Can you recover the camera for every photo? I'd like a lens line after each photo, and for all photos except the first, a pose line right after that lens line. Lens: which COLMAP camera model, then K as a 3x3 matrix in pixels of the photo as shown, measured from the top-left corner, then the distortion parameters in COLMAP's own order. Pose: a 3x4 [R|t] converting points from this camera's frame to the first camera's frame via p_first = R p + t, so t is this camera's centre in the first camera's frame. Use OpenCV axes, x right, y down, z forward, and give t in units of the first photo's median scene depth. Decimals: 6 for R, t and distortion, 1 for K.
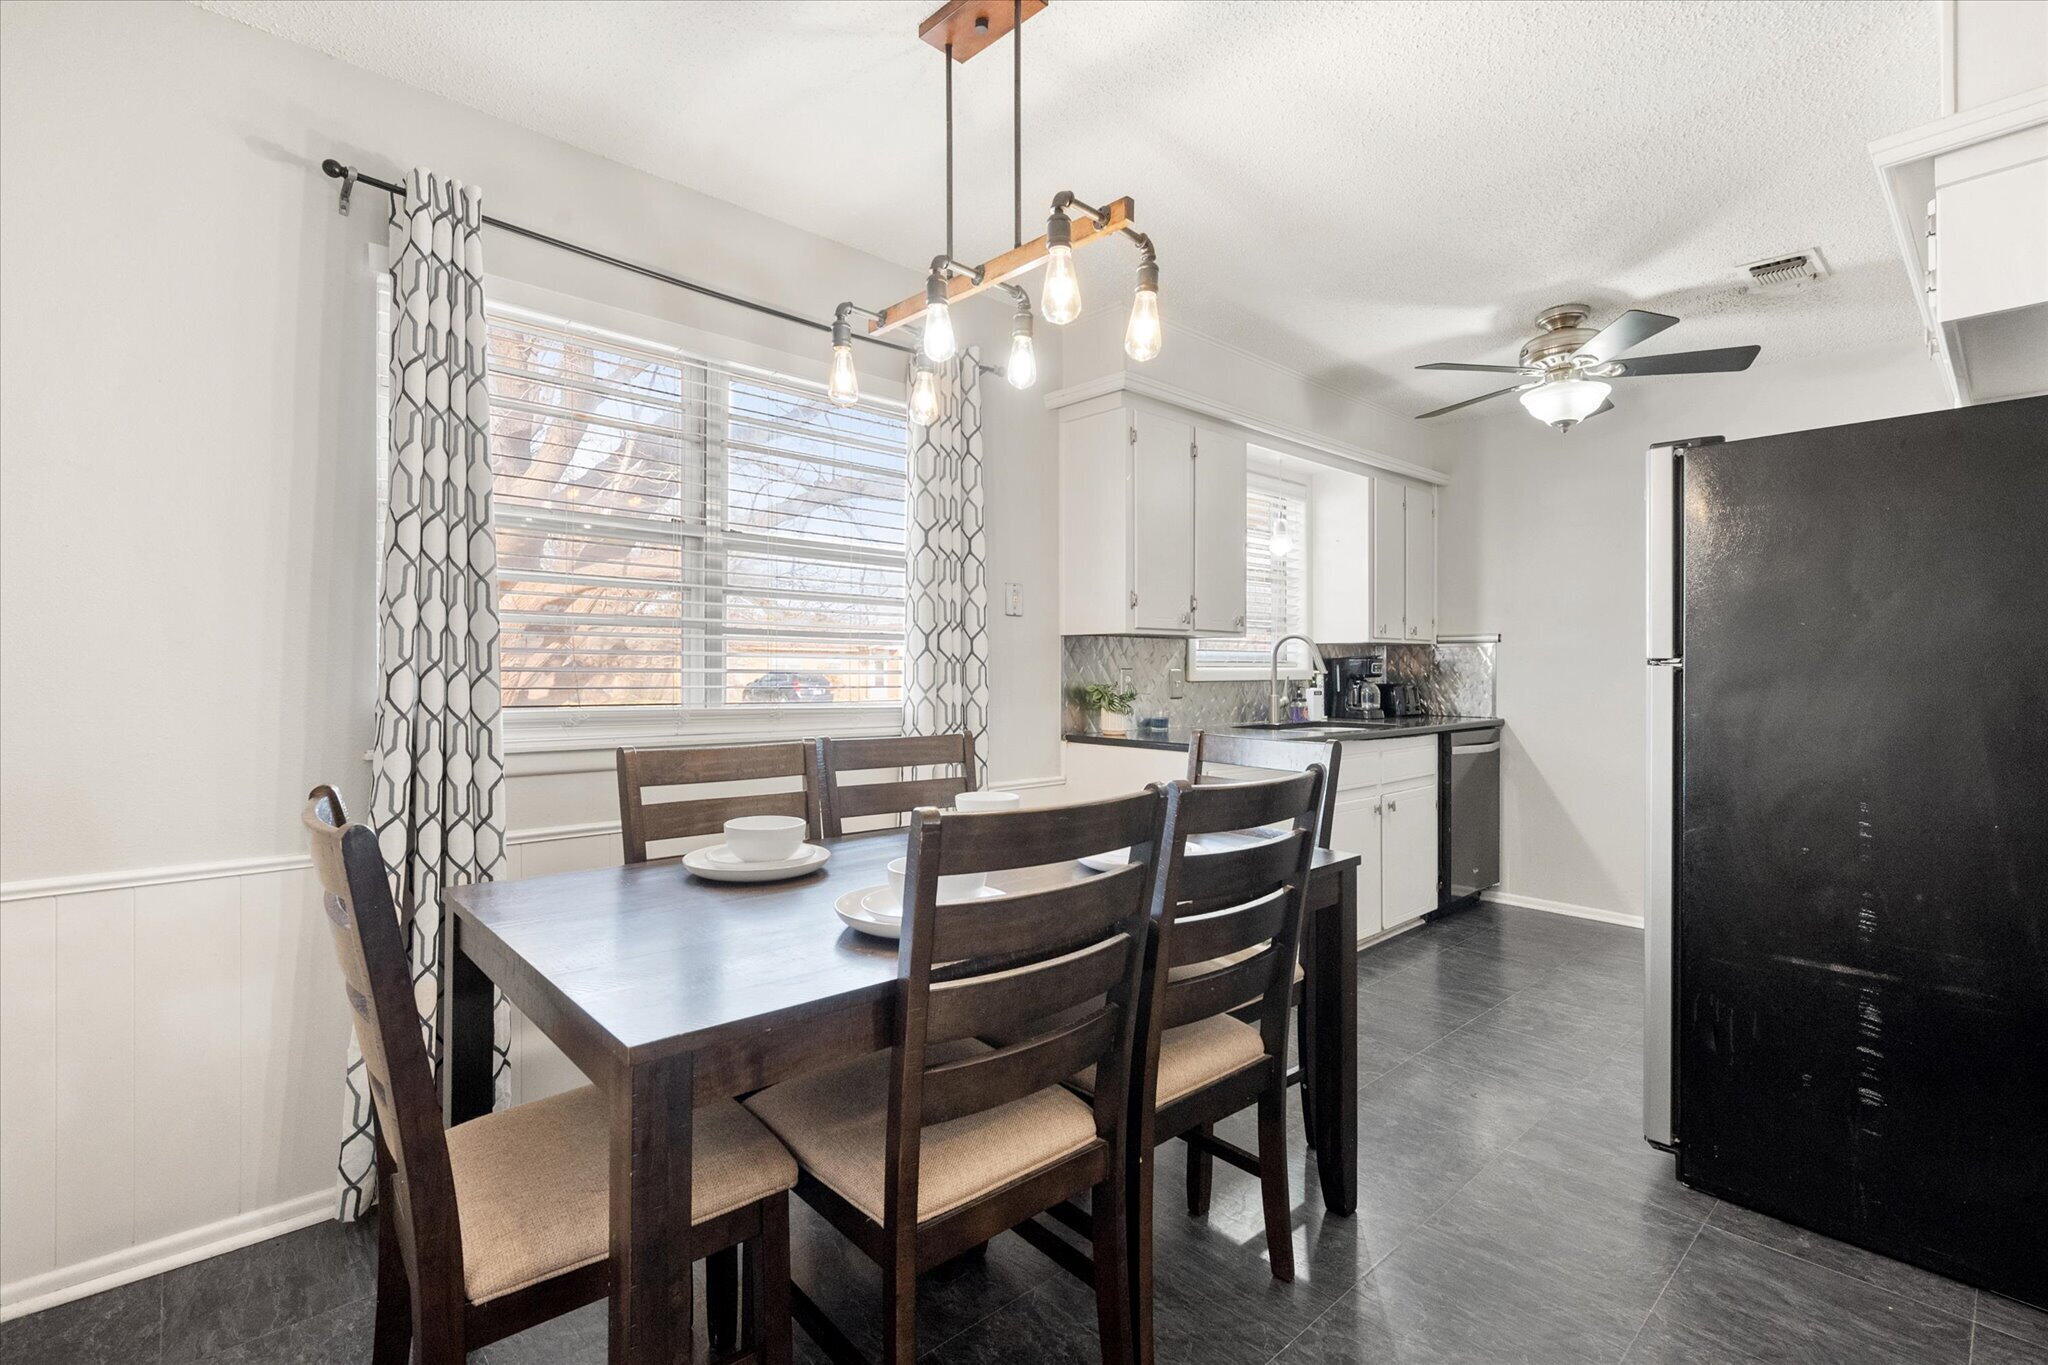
lens RADIAL K [[950.0, 0, 1028.6], [0, 950.0, 672.8], [0, 0, 1]] dist [0.003519, -0.001629]
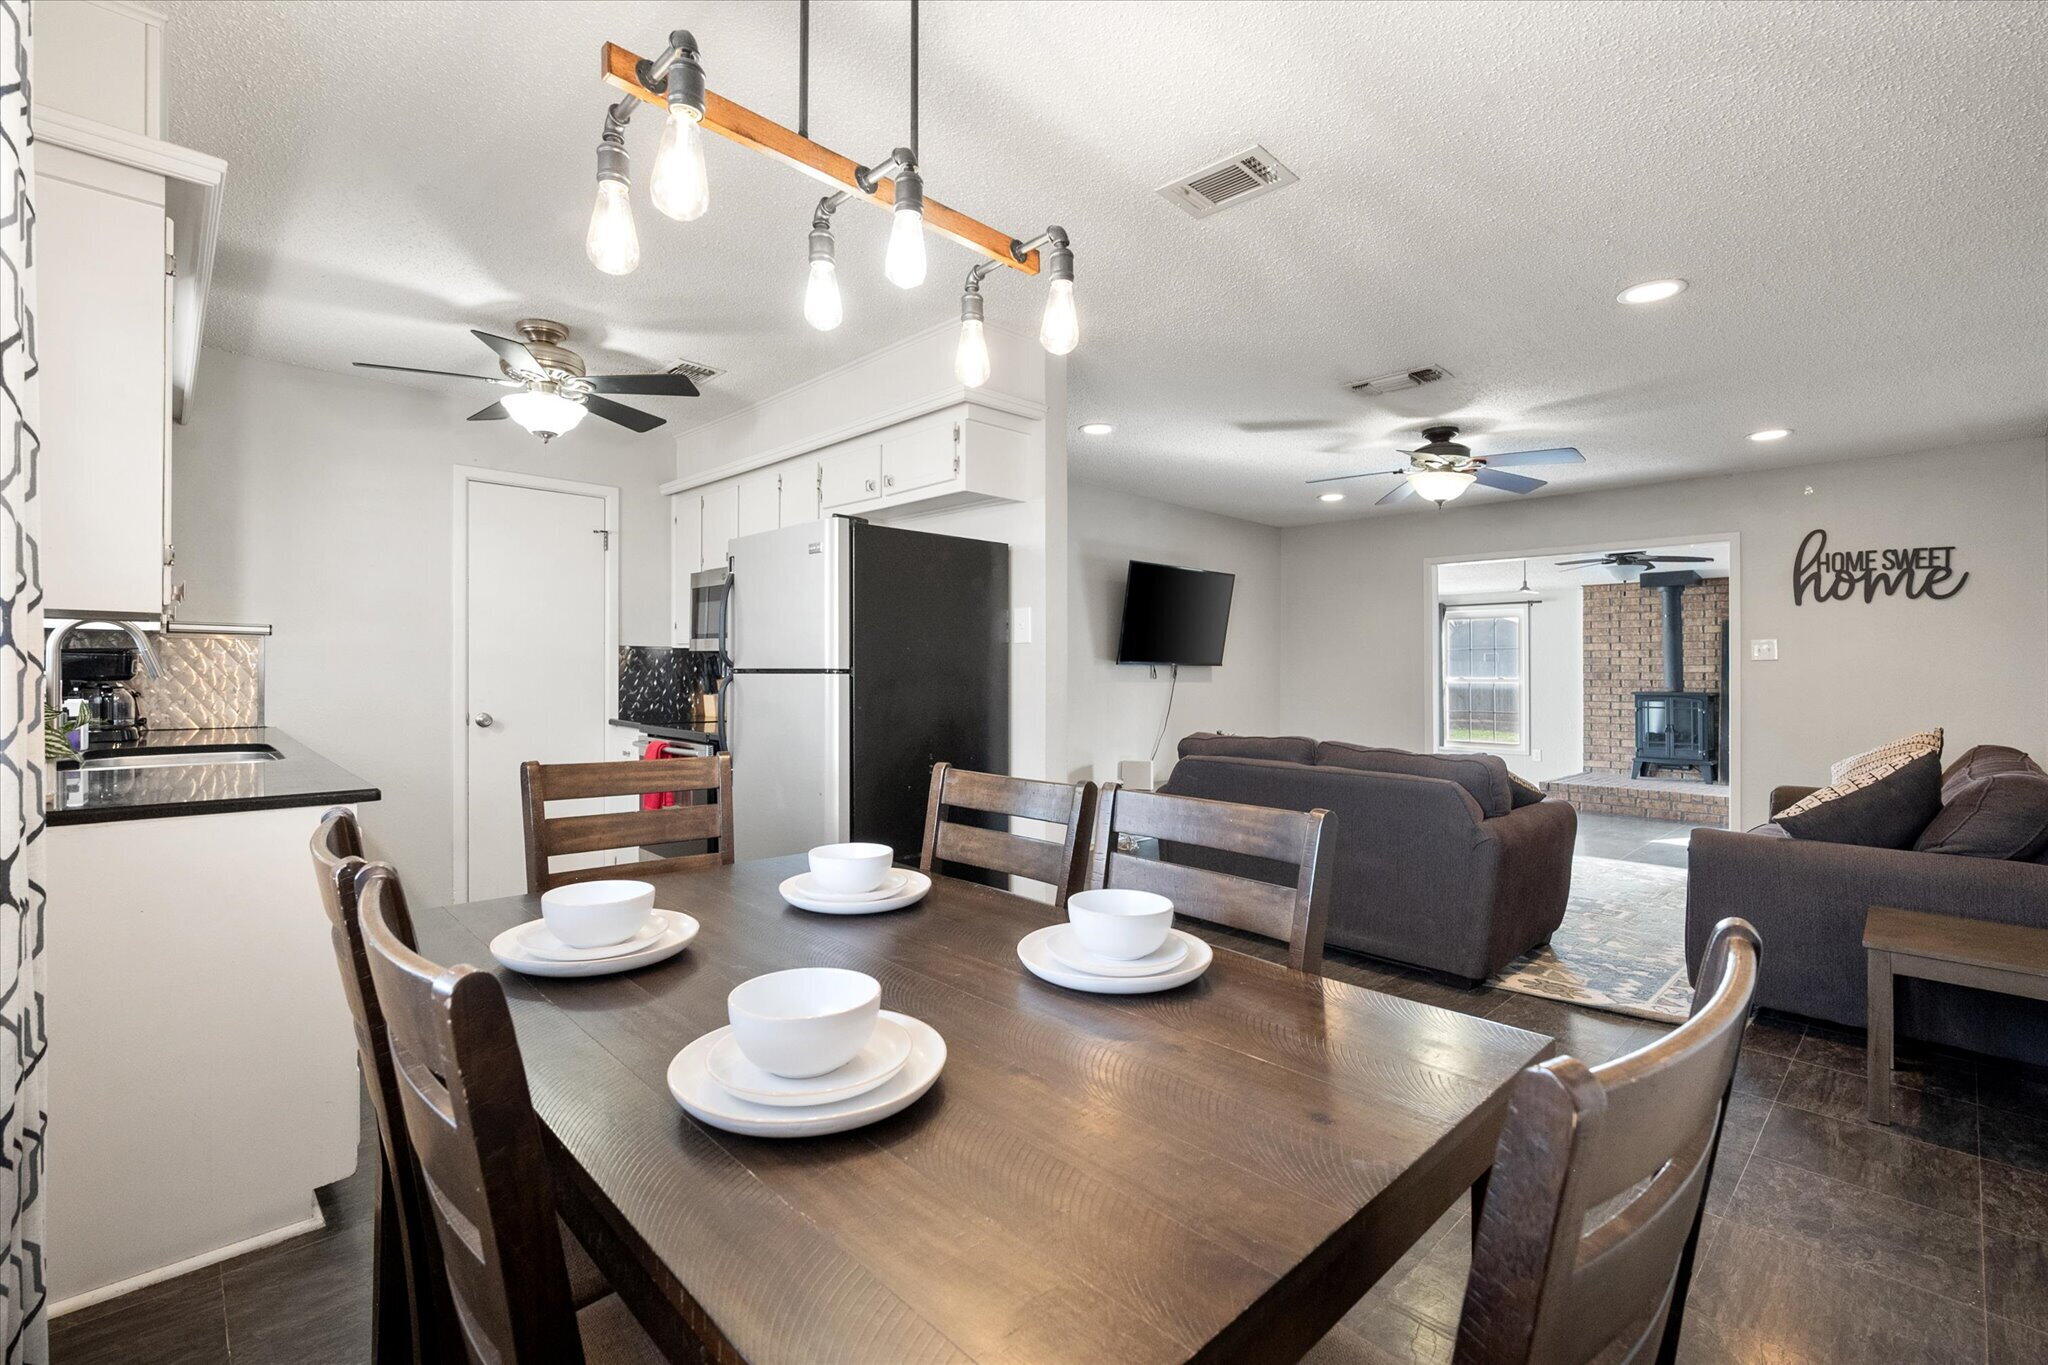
lens RADIAL K [[883.8, 0, 1052.0], [0, 883.8, 681.4], [0, 0, 1]] dist [0.005737, -0.000312]
pose [[-0.052474, -0.018545, 0.998450, -0.340663], [-0.006072, 0.999815, 0.018251, -0.011602], [-0.998604, -0.005105, -0.052577, 0.392255]]
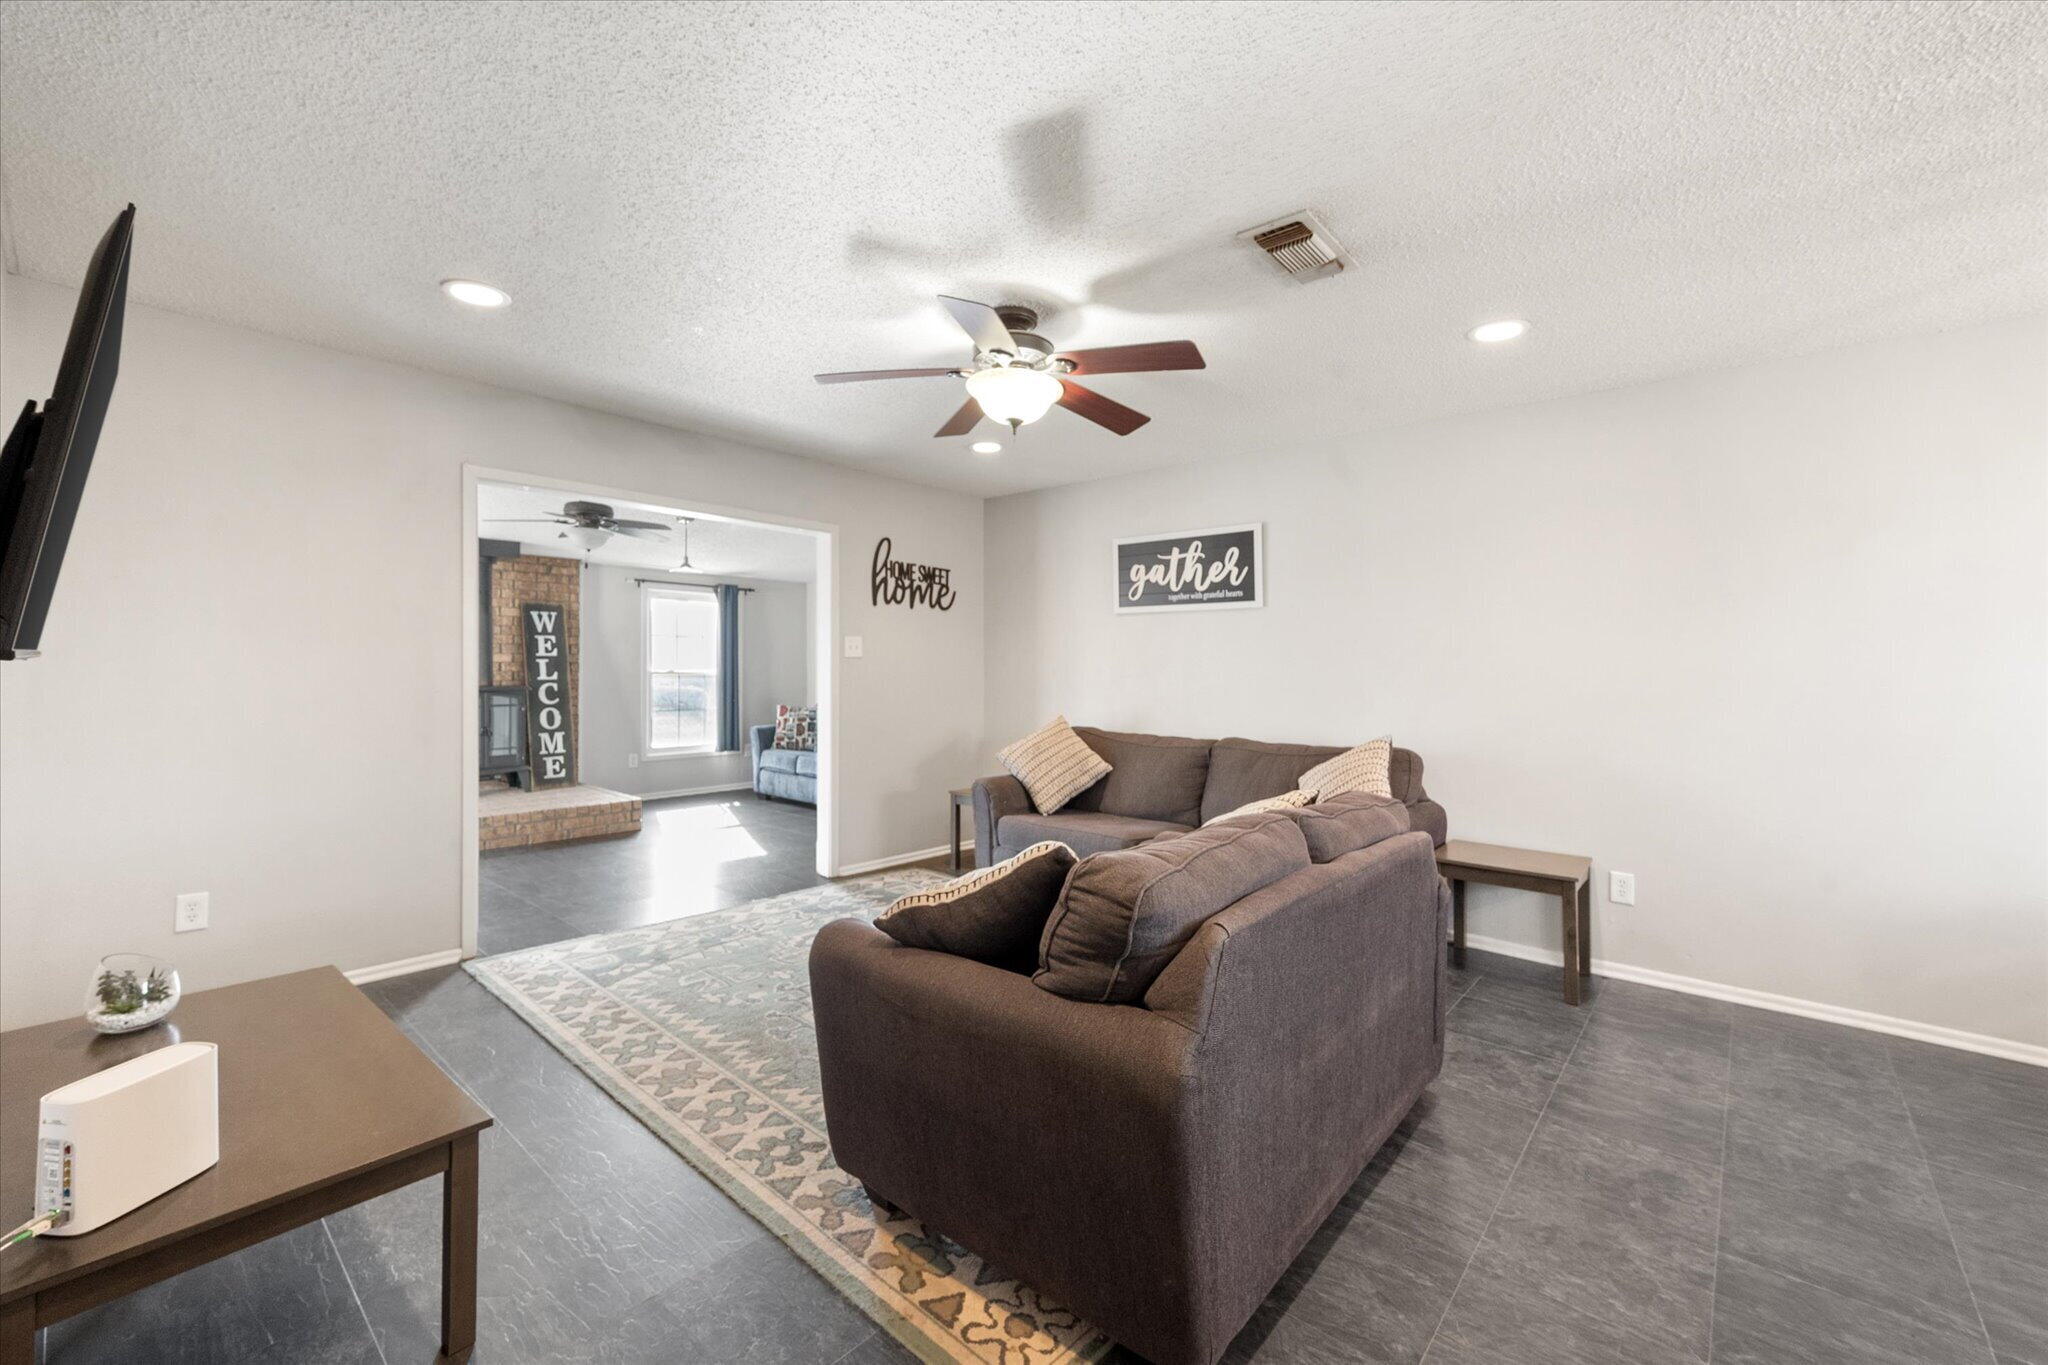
lens RADIAL K [[829.8, 0, 1022.7], [0, 829.8, 665.5], [0, 0, 1]] dist [0.003456, 0.000392]
pose [[-0.992647, -0.021009, -0.119210, 0.776140], [-0.021174, 0.999776, 0.000118, -0.018813], [0.119180, 0.002641, -0.992869, 0.520785]]
